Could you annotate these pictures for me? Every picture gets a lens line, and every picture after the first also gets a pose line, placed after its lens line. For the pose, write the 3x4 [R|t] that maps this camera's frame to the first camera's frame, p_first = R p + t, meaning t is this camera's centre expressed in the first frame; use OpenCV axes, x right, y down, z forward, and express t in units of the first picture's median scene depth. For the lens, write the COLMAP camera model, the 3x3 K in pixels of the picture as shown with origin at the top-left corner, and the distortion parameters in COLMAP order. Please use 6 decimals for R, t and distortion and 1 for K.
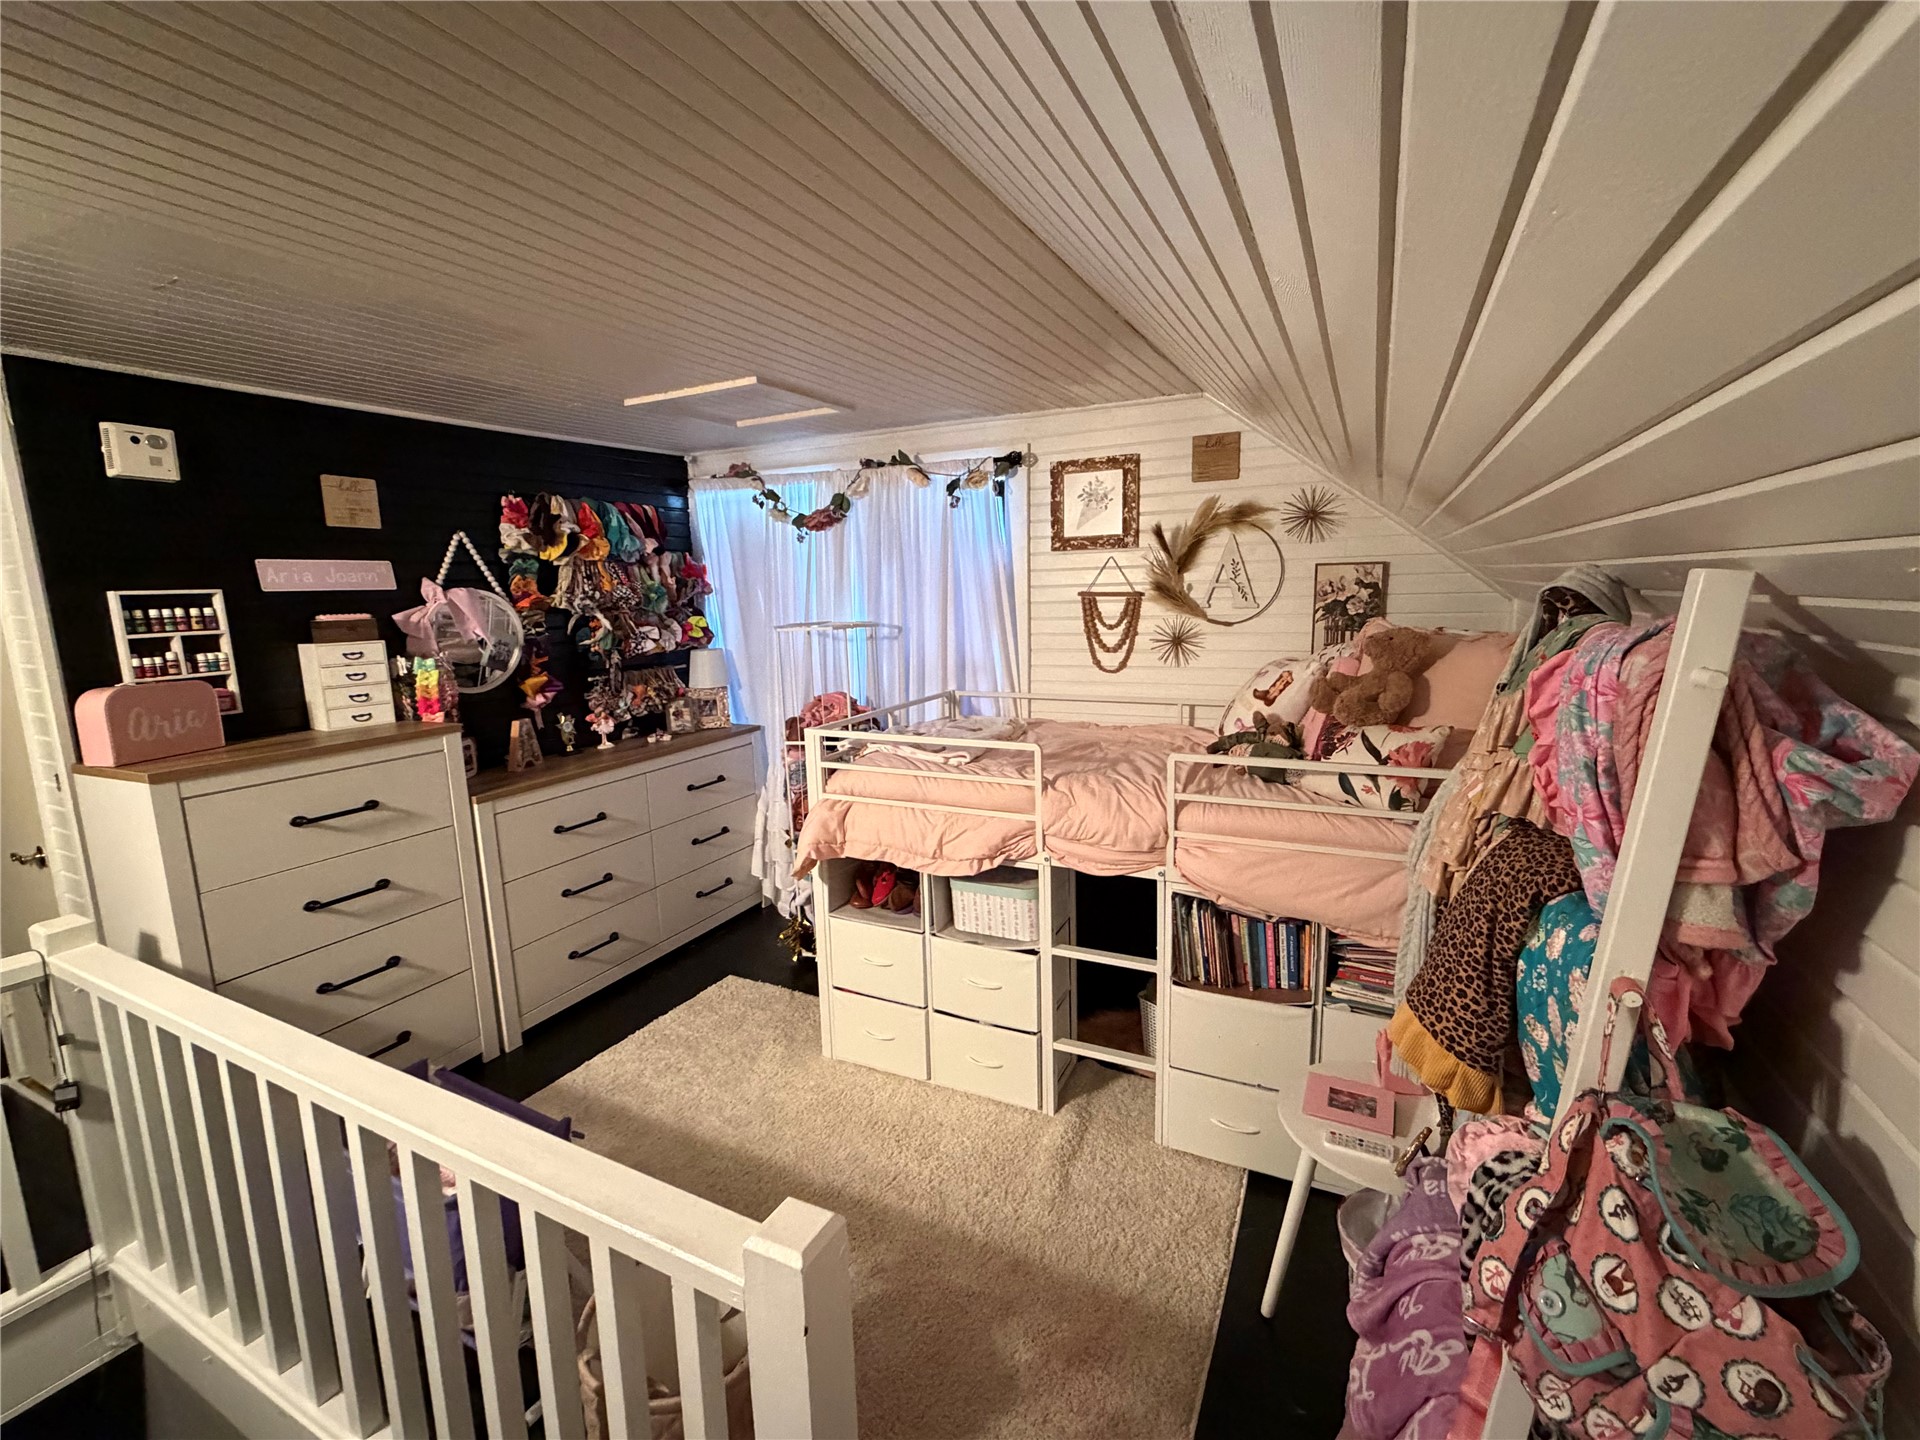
lens RADIAL K [[823.9, 0, 958.2], [0, 823.9, 723.3], [0, 0, 1]] dist [-0.001281, -0.000044]
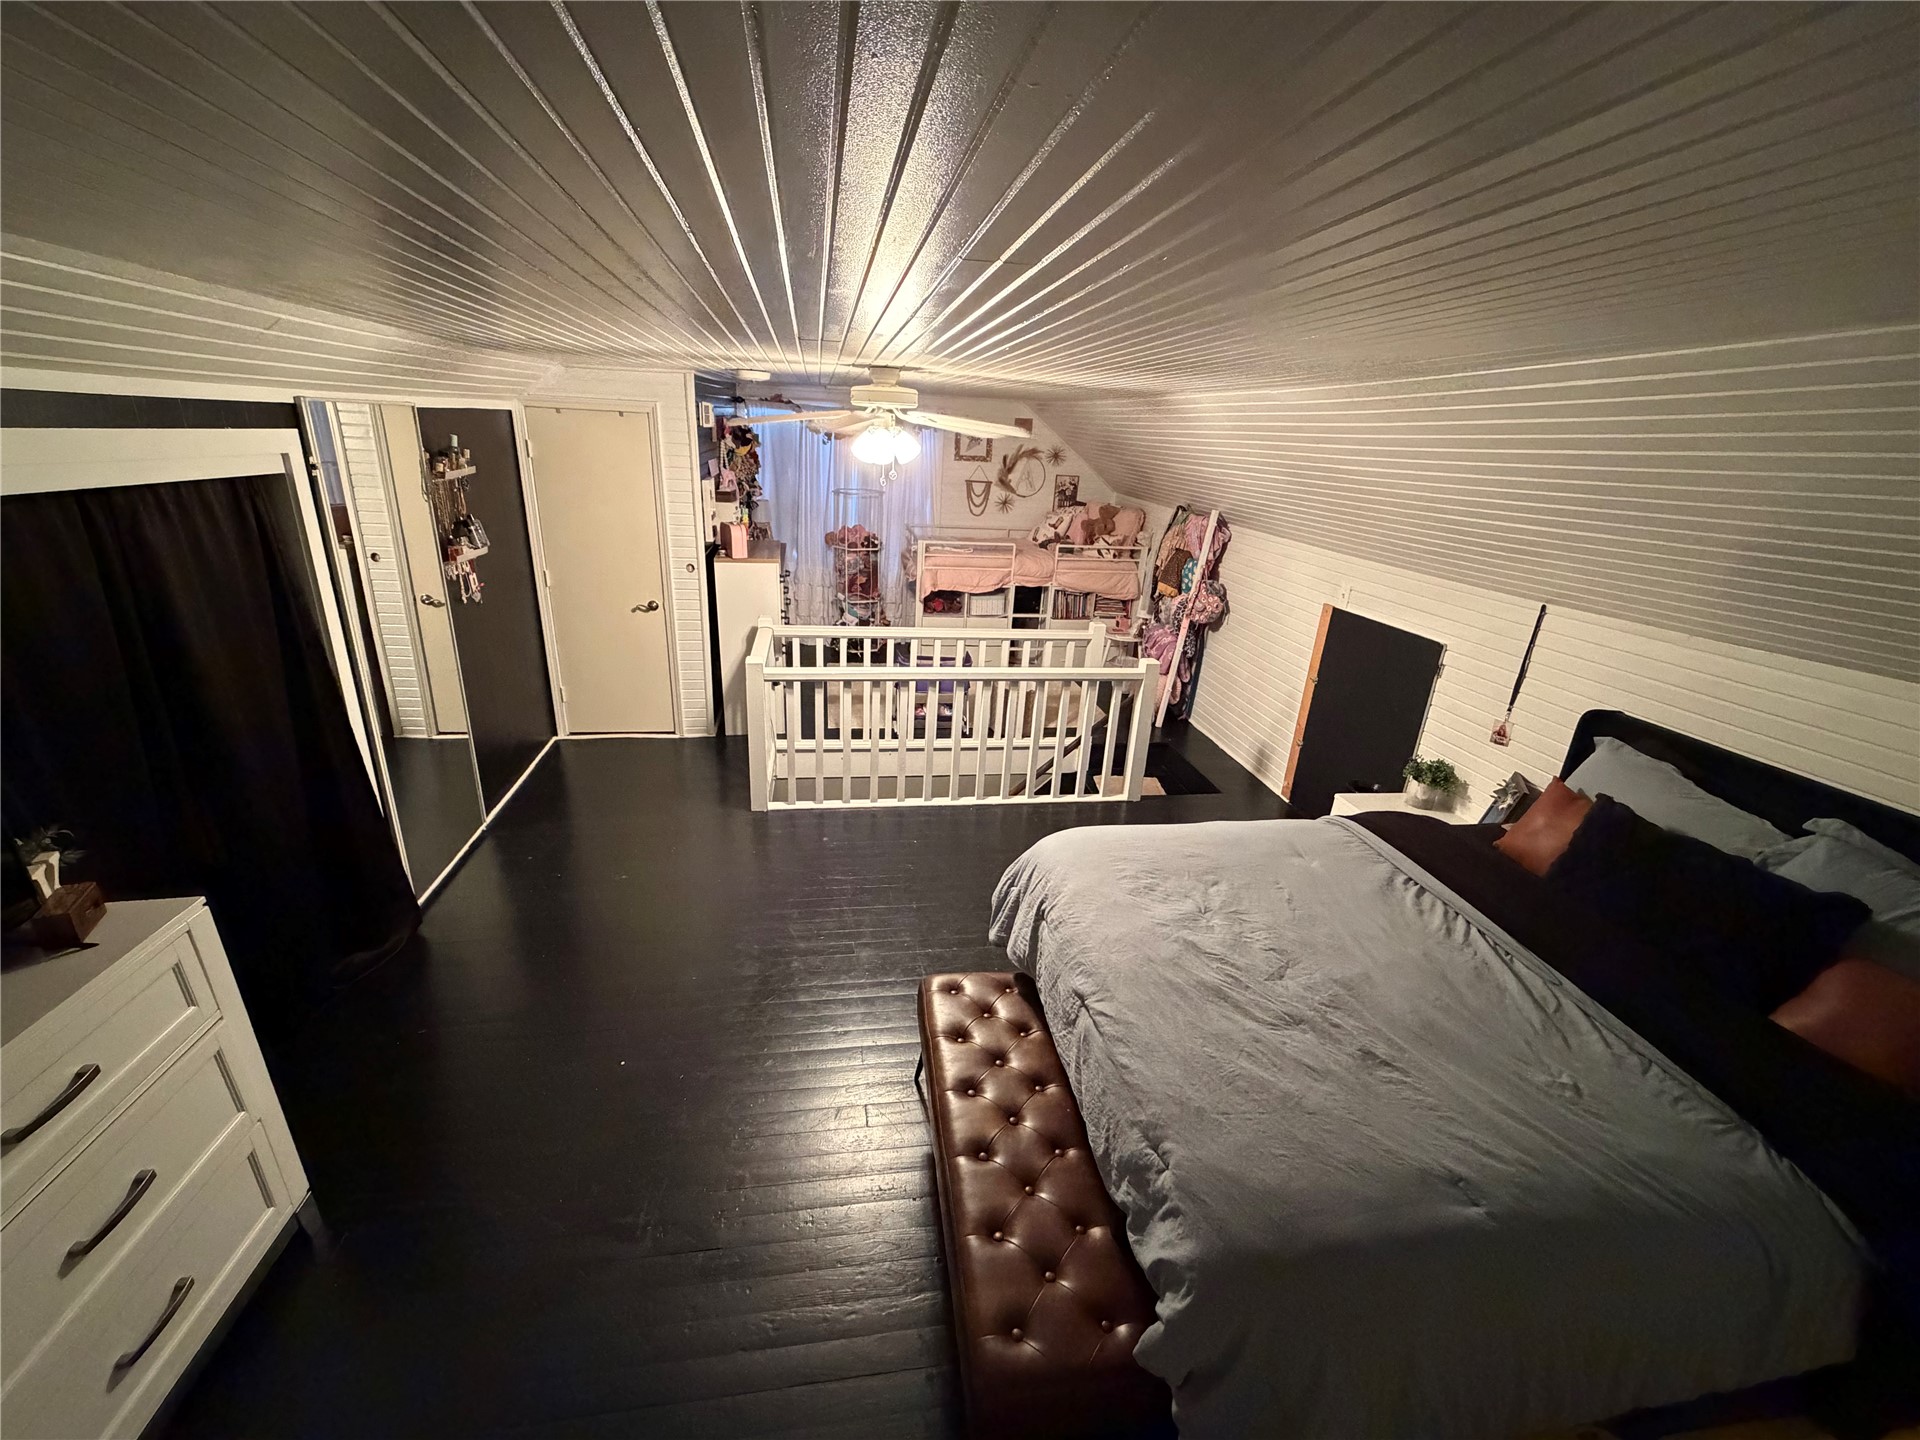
lens RADIAL K [[767.3, 0, 952.9], [0, 767.3, 718.1], [0, 0, 1]] dist [0.003899, -0.000027]
pose [[0.801812, -0.147914, 0.578980, -1.428240], [0.021310, 0.975343, 0.219663, 0.023196], [-0.597196, -0.163790, 0.785194, -0.910863]]
